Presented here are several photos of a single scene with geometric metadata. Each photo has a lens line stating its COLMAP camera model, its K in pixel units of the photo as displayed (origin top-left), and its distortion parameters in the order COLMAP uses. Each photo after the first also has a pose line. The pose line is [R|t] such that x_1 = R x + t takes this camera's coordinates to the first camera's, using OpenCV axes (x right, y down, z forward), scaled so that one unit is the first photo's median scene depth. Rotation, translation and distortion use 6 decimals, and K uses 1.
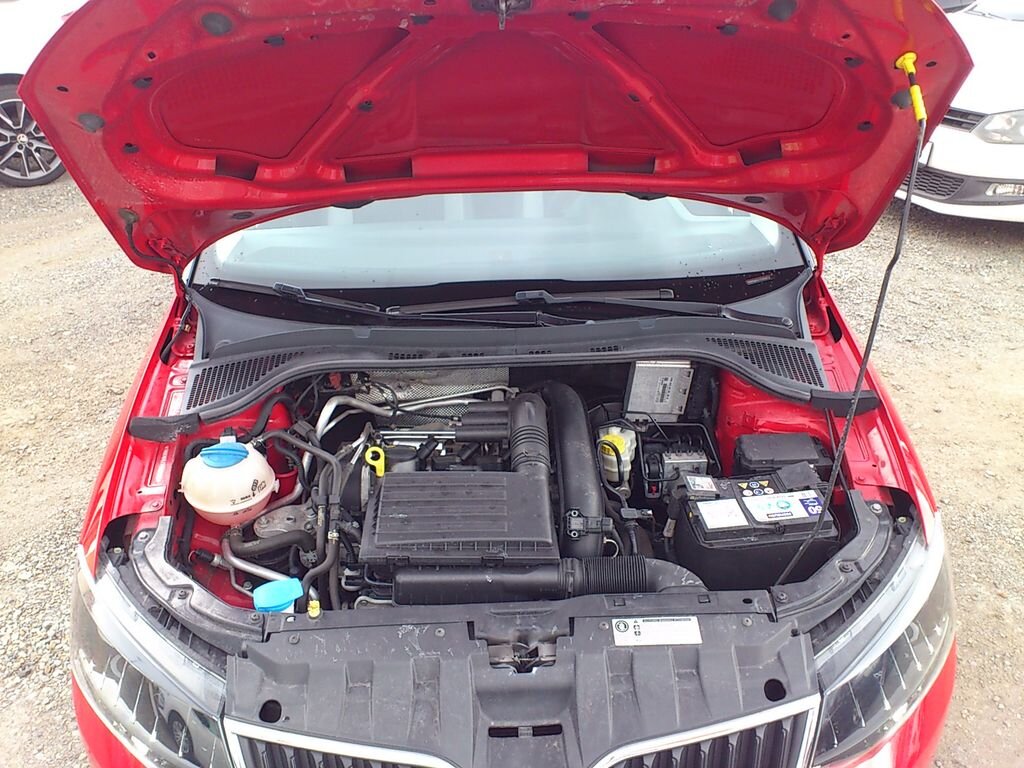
lens RADIAL K [[929.3, 0, 512.0], [0, 929.3, 384.0], [0, 0, 1]] dist [0.015376, 0.001940]
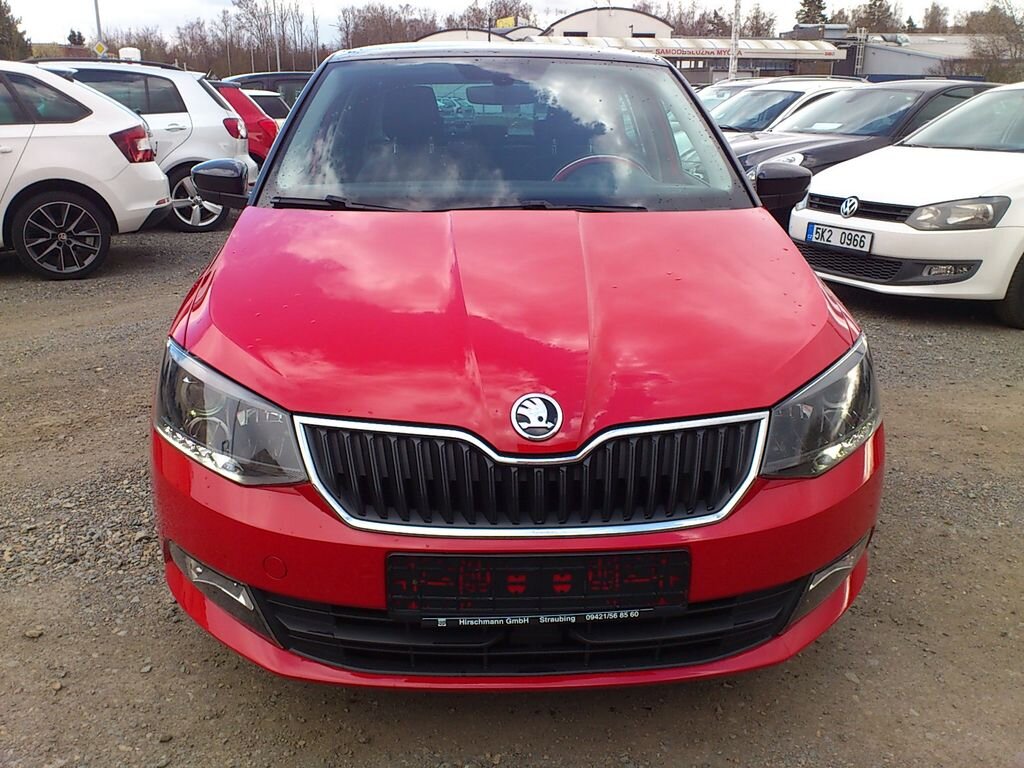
lens RADIAL K [[929.3, 0, 512.0], [0, 929.3, 384.0], [0, 0, 1]] dist [0.015376, 0.001940]
pose [[0.999783, 0.005980, 0.019948, -0.019199], [-0.001535, 0.976438, -0.215795, 0.268983], [-0.020769, 0.215717, 0.976235, -0.104080]]
